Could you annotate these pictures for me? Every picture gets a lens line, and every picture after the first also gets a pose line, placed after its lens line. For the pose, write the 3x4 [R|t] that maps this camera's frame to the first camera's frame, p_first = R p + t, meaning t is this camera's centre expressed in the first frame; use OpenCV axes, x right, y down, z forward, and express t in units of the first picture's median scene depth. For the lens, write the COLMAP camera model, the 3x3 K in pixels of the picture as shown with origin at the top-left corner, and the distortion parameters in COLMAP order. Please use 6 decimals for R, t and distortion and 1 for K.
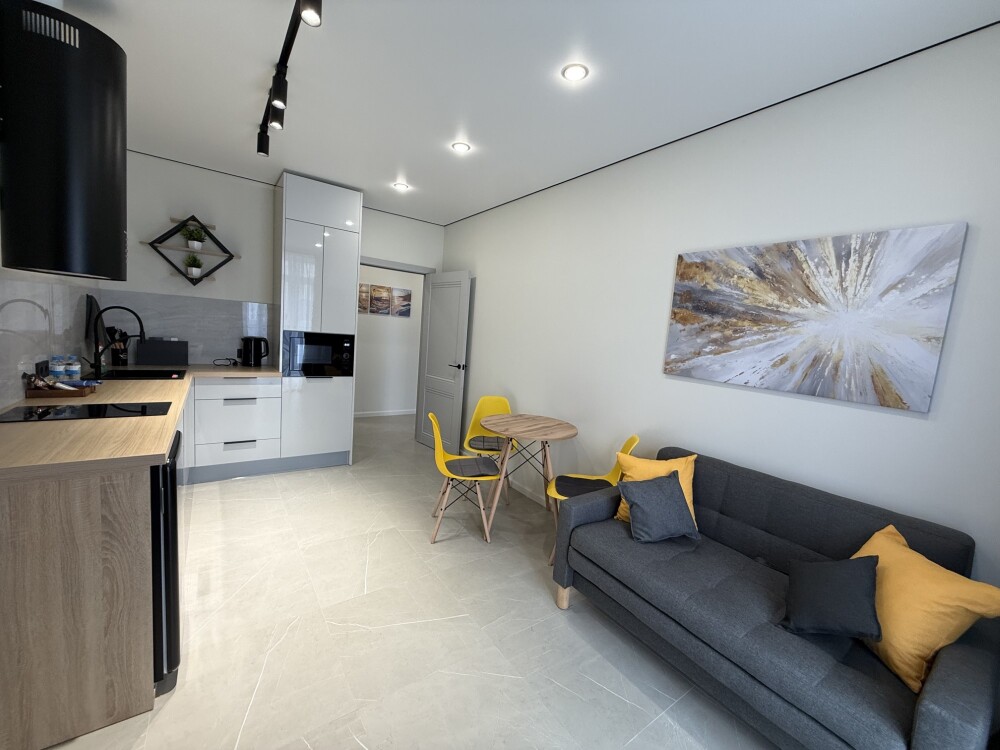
lens RADIAL K [[396.1, 0, 494.8], [0, 396.1, 374.7], [0, 0, 1]] dist [-0.000057, -0.000130]
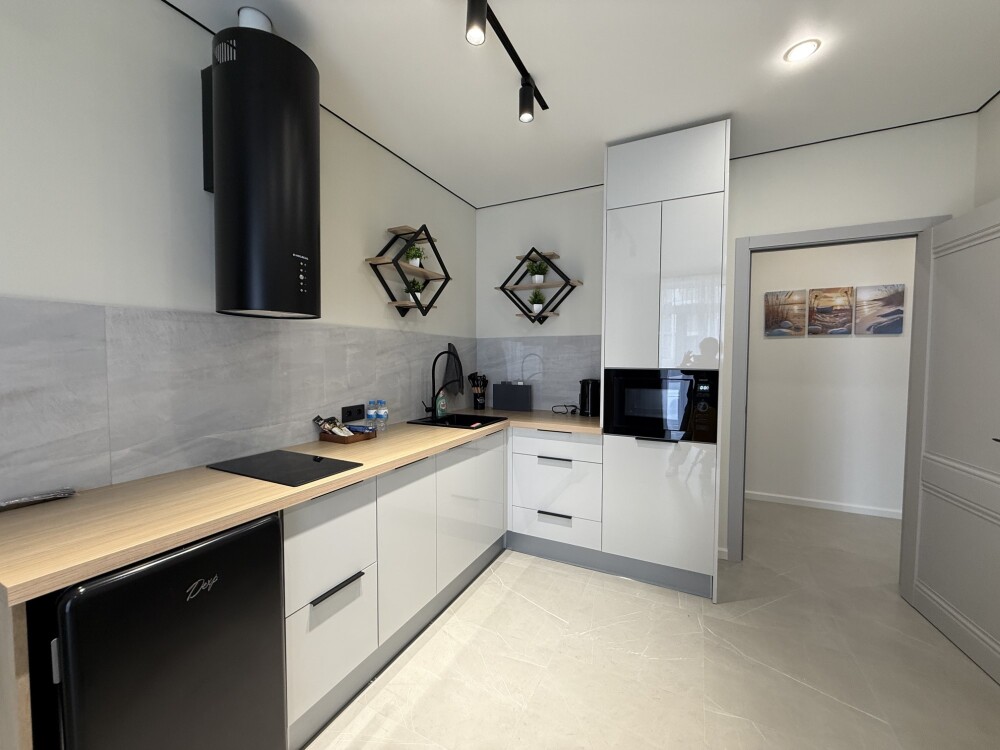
lens RADIAL K [[396.1, 0, 499.9], [0, 396.1, 374.1], [0, 0, 1]] dist [-0.000057, -0.000130]
pose [[0.469351, -0.036797, -0.882245, -0.005034], [-0.060272, 0.995466, -0.073584, -0.060283], [0.880952, 0.087712, 0.465005, 0.808380]]
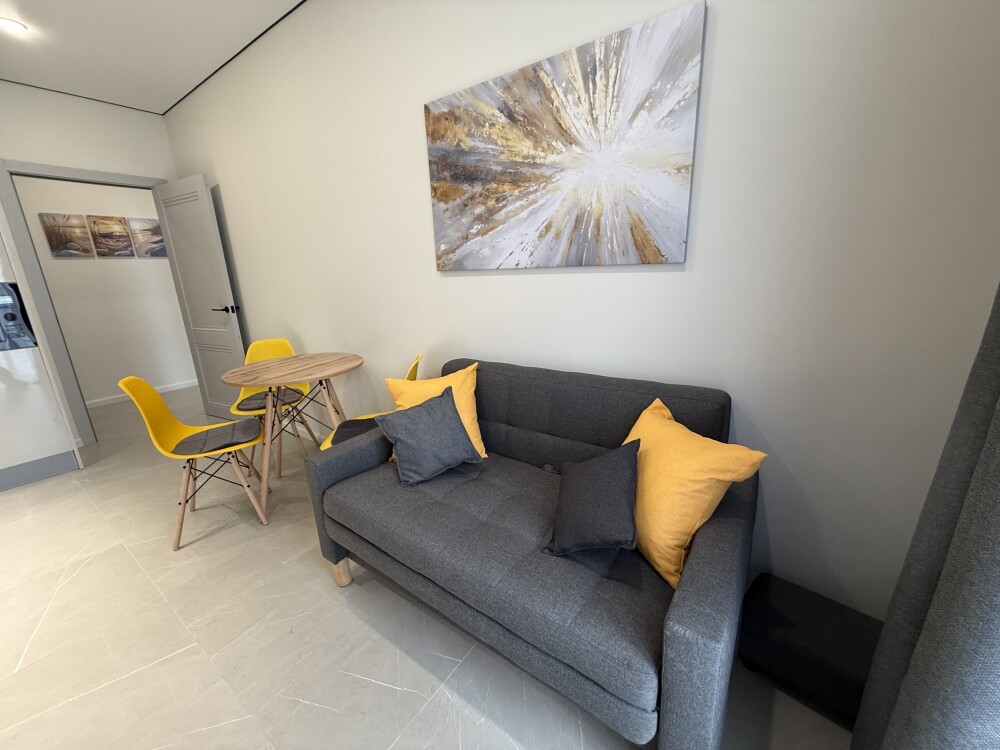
lens RADIAL K [[396.1, 0, 494.1], [0, 396.1, 374.9], [0, 0, 1]] dist [-0.000057, -0.000130]
pose [[0.939163, -0.195716, 0.282255, 0.300758], [0.149387, 0.972729, 0.177429, 0.085271], [-0.309283, -0.124470, 0.942789, 0.208781]]
